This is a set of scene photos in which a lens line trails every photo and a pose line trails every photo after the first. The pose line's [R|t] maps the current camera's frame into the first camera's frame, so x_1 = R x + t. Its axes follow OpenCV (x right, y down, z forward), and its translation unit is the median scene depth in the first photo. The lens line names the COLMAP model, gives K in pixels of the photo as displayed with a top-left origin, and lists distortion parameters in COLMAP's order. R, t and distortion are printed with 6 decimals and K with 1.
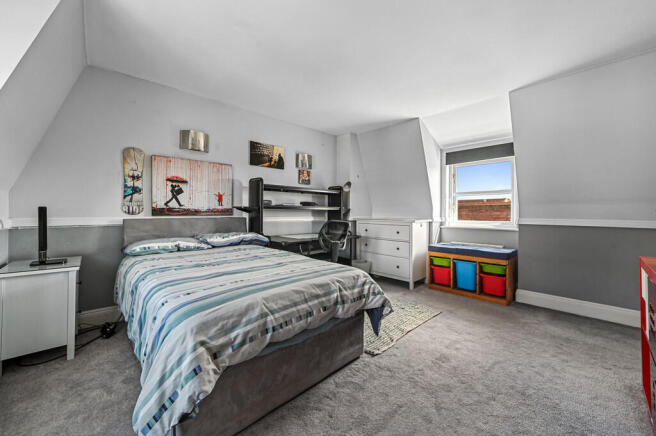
lens RADIAL K [[256.3, 0, 326.4], [0, 256.3, 212.9], [0, 0, 1]] dist [-0.022099, 0.000863]
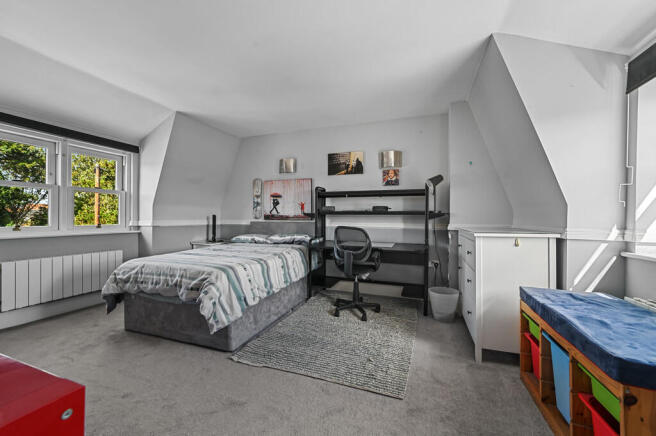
lens RADIAL K [[256.3, 0, 326.4], [0, 256.3, 217.8], [0, 0, 1]] dist [-0.022099, 0.000863]
pose [[0.445547, -0.000429, -0.895258, 0.794852], [-0.006335, 0.999973, -0.003632, 0.001697], [0.895236, 0.007290, 0.445532, 0.562323]]
